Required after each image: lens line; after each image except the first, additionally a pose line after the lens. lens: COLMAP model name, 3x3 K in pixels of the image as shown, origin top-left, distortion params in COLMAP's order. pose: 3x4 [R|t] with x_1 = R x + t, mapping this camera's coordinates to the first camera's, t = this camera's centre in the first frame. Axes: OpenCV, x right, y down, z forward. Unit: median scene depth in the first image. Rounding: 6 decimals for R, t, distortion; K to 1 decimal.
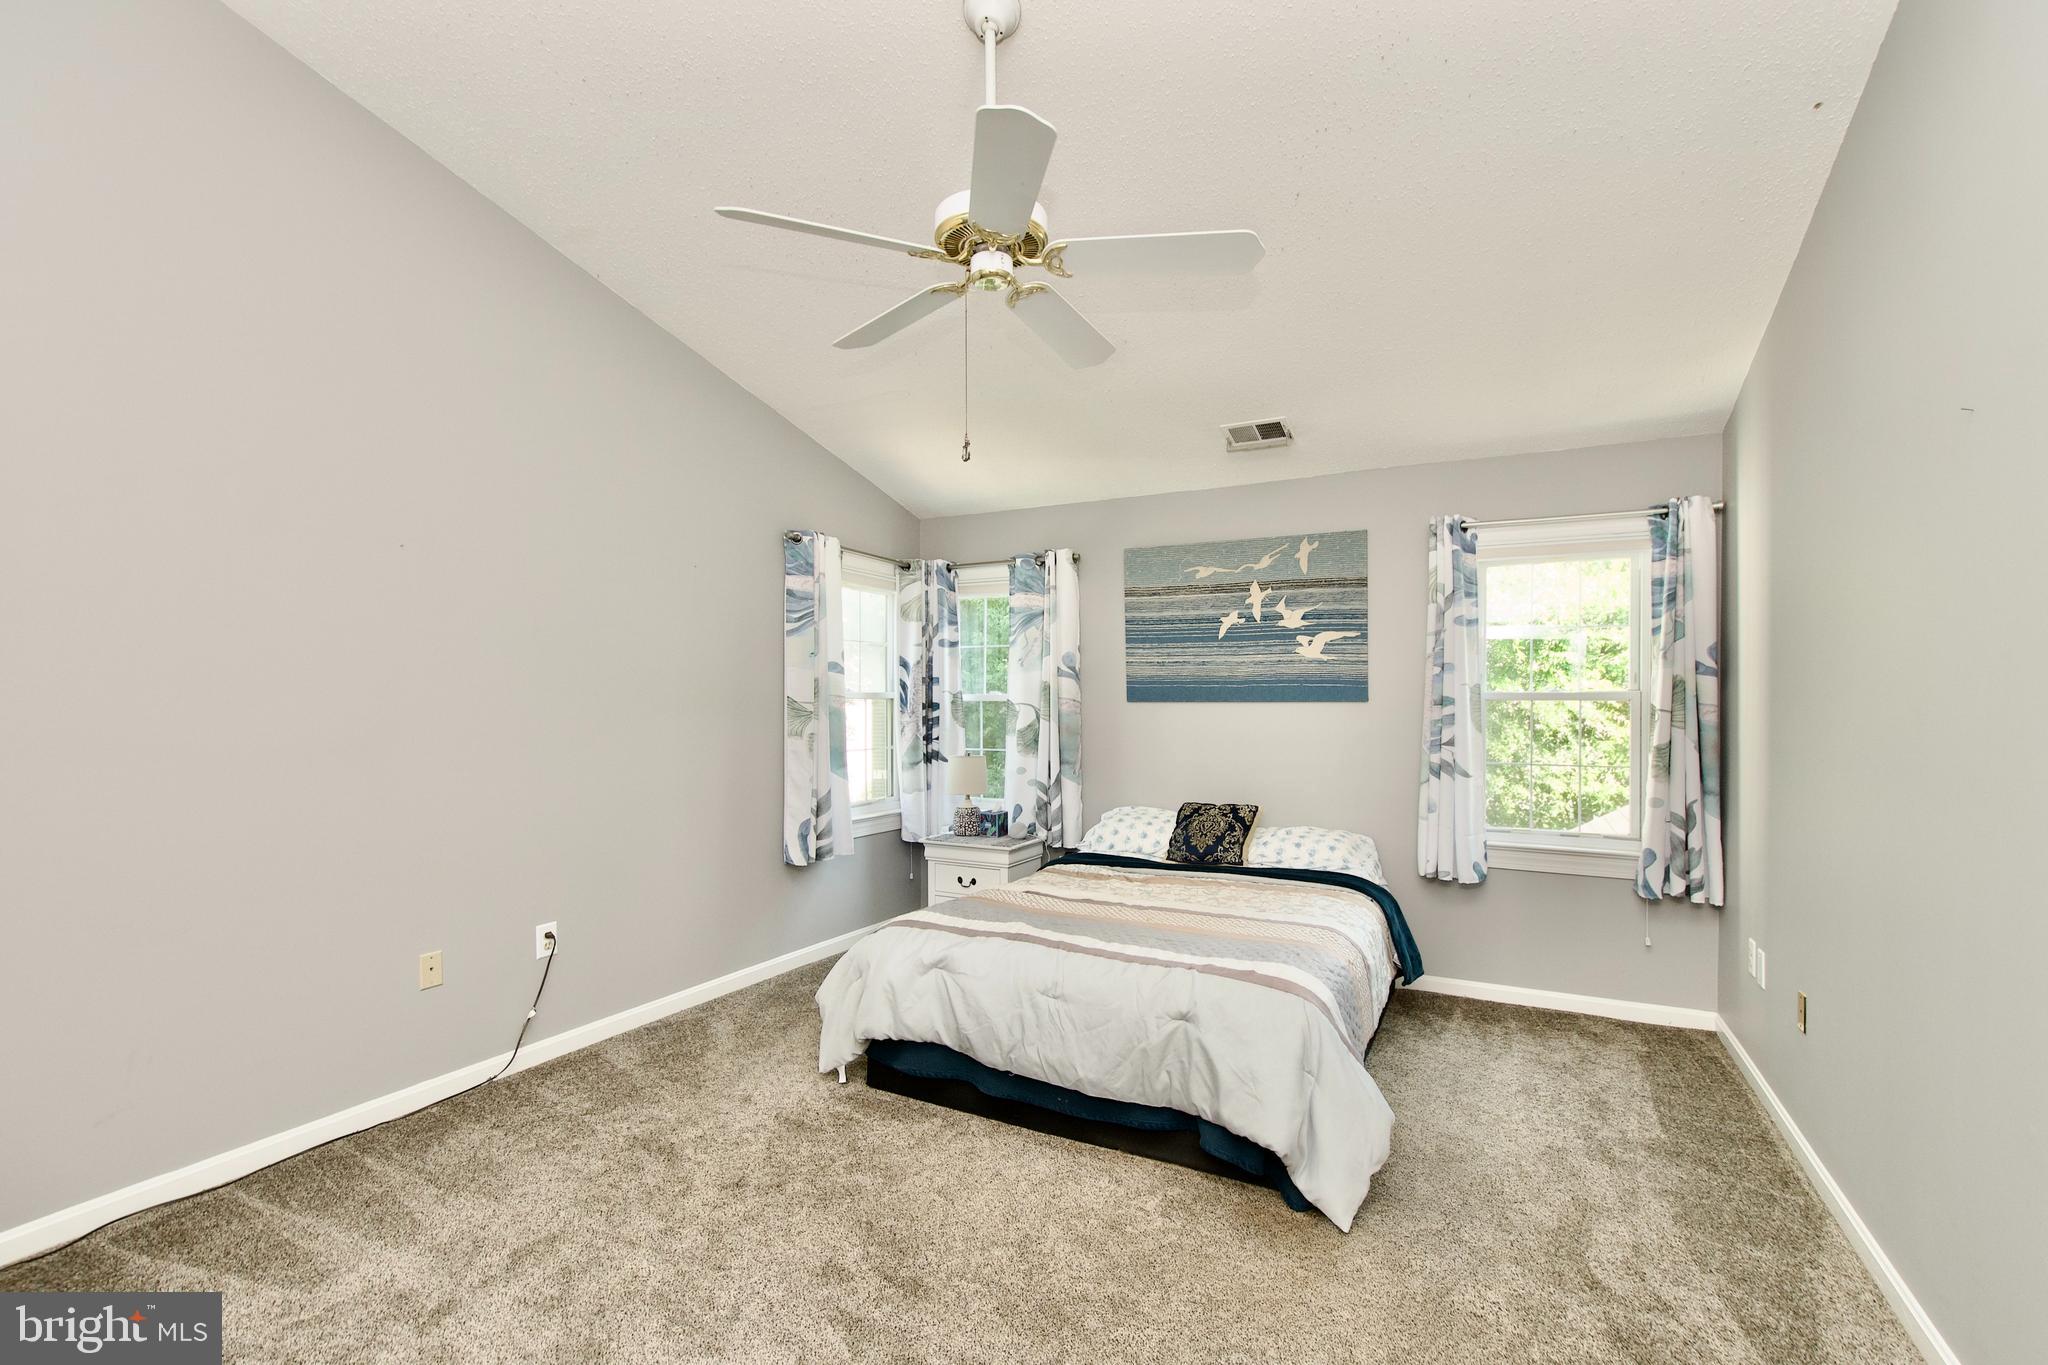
lens RADIAL K [[899.8, 0, 1039.2], [0, 899.8, 714.4], [0, 0, 1]] dist [0.013768, -0.009541]
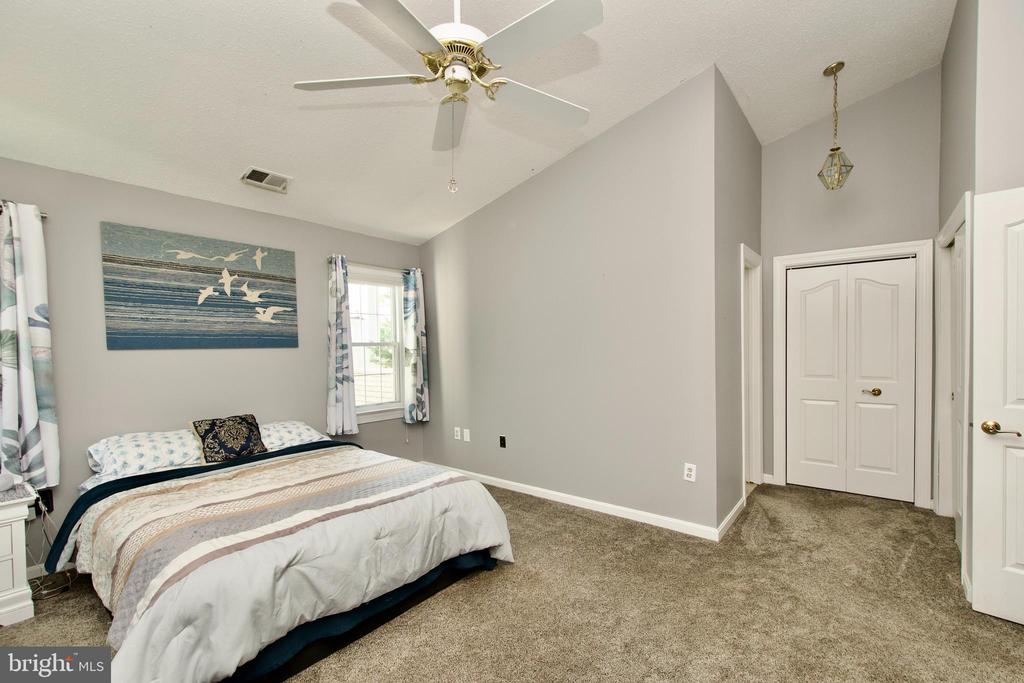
lens RADIAL K [[449.9, 0, 519.6], [0, 449.9, 357.5], [0, 0, 1]] dist [0.013768, -0.009541]
pose [[0.184593, -0.029560, 0.982370, -0.433982], [0.024934, 0.999367, 0.025386, -0.005682], [-0.982499, 0.019808, 0.185213, 0.387988]]
